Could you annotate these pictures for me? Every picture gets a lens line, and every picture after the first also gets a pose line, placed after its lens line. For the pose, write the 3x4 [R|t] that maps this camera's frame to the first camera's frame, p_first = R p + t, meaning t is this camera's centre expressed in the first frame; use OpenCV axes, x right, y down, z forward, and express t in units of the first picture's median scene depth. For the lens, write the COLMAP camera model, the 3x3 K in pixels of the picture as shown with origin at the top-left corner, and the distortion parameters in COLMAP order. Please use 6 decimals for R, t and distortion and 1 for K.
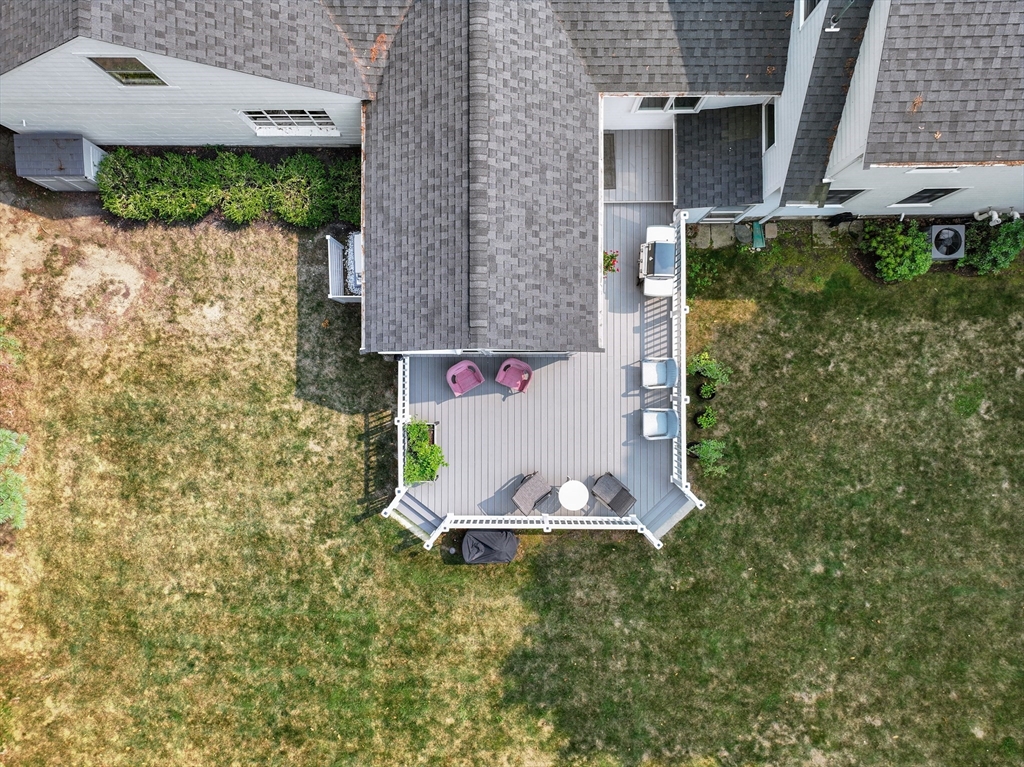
lens RADIAL K [[710.2, 0, 511.8], [0, 710.2, 382.4], [0, 0, 1]] dist [-0.000590, 0.001863]
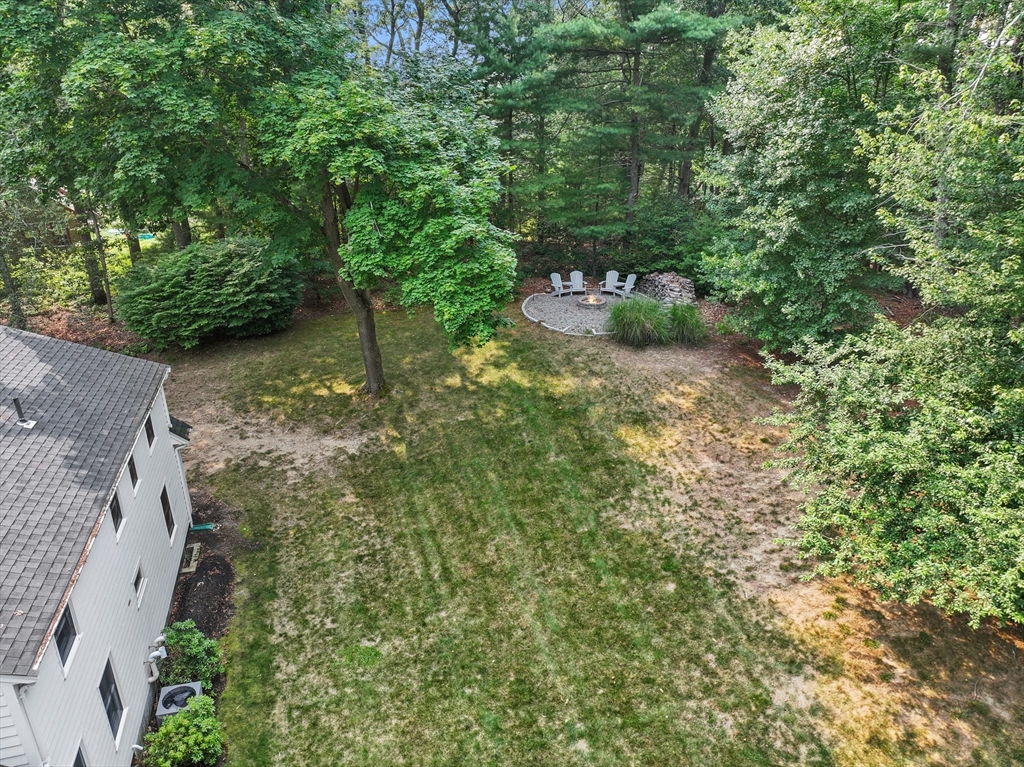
lens RADIAL K [[710.2, 0, 514.2], [0, 710.2, 383.2], [0, 0, 1]] dist [-0.000590, 0.001863]
pose [[-0.269227, -0.375206, 0.886982, -0.126532], [0.963077, -0.105098, 0.247866, 0.023400], [0.000220, 0.920964, 0.389647, 0.284645]]
